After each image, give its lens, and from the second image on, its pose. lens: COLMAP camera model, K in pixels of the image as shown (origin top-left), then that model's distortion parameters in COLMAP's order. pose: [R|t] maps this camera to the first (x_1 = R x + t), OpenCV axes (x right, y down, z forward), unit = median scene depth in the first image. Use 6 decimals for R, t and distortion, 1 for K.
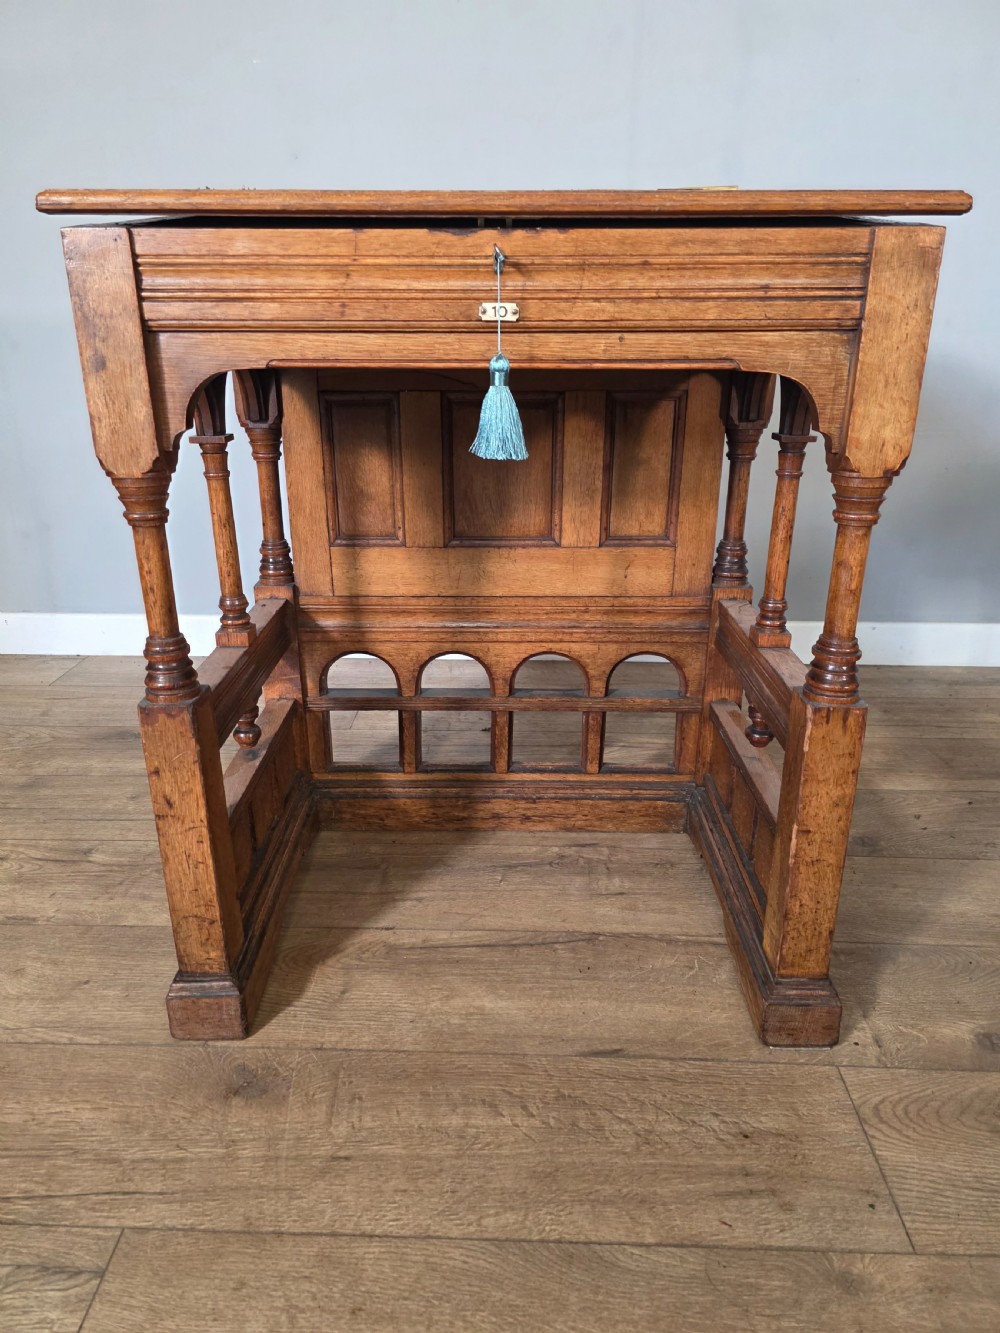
lens RADIAL K [[875.6, 0, 494.8], [0, 875.6, 665.6], [0, 0, 1]] dist [0.054394, -0.050329]
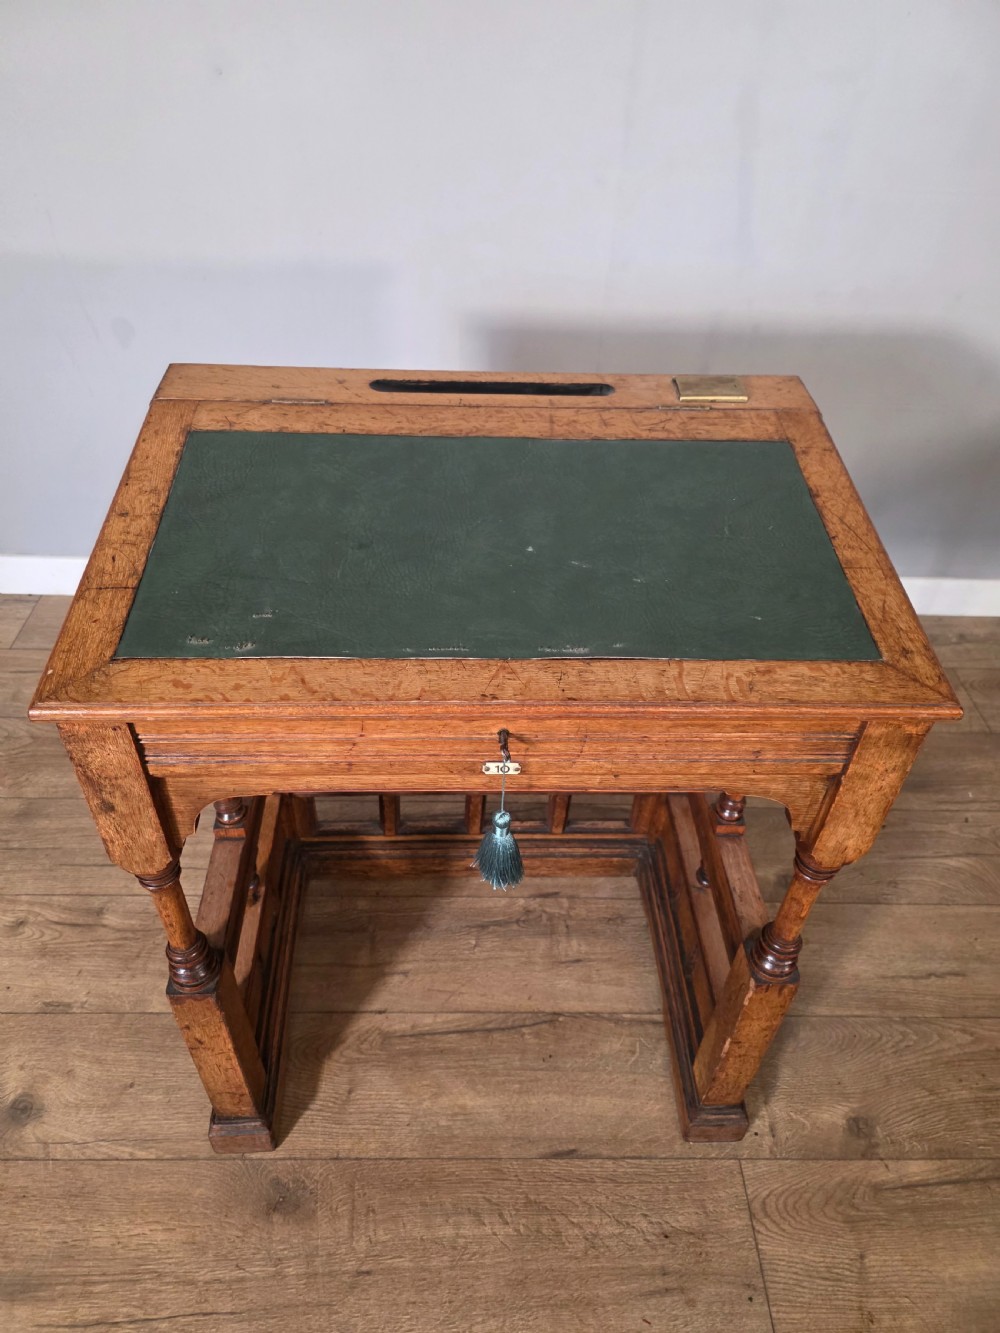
lens RADIAL K [[880.2, 0, 496.3], [0, 880.2, 675.0], [0, 0, 1]] dist [0.045464, -0.045993]
pose [[0.997892, -0.003556, 0.064803, -0.056937], [-0.020051, 0.932755, 0.359954, -0.734669], [-0.061725, -0.360494, 0.930717, 0.068202]]
